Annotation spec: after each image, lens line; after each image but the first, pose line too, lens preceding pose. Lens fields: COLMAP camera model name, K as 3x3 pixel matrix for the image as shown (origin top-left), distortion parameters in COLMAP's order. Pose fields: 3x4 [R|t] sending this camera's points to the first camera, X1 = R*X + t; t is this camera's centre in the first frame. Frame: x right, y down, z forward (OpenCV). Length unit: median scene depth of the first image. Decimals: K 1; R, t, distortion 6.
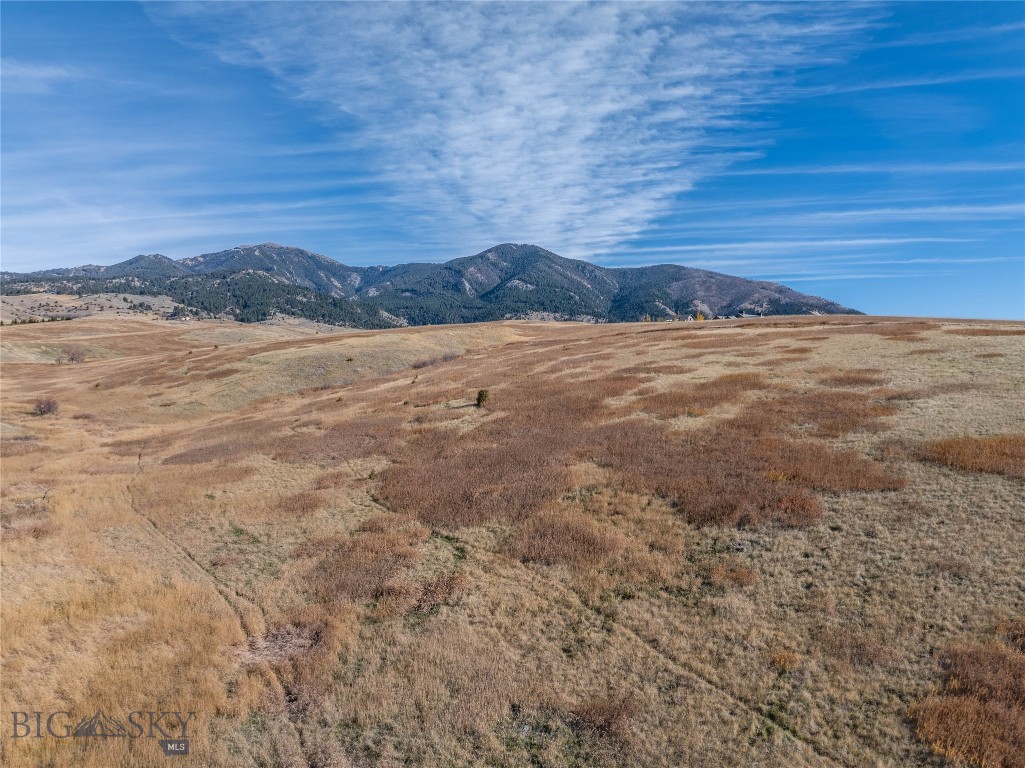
lens RADIAL K [[726.5, 0, 512.5], [0, 726.5, 384.0], [0, 0, 1]] dist [-0.039487, -0.001552]
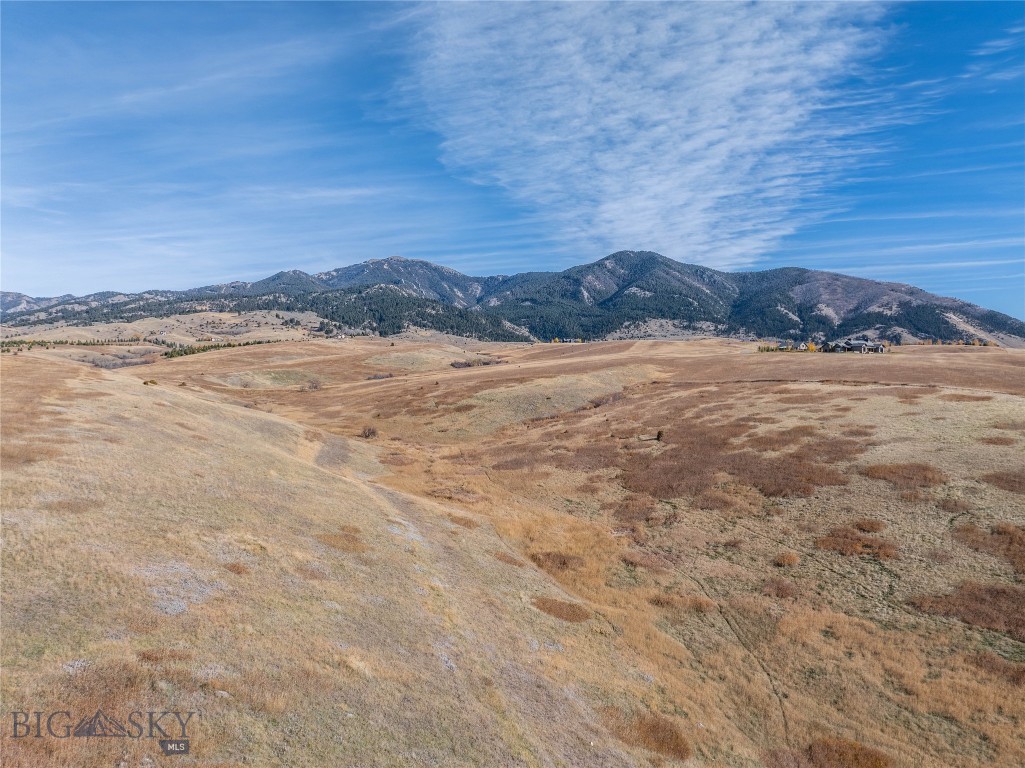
lens RADIAL K [[726.5, 0, 512.5], [0, 726.5, 384.0], [0, 0, 1]] dist [-0.039487, -0.001552]
pose [[0.987496, -0.003221, -0.157611, -0.026546], [0.002276, 0.999978, -0.006176, -0.021653], [0.157627, 0.005740, 0.987482, -0.186534]]
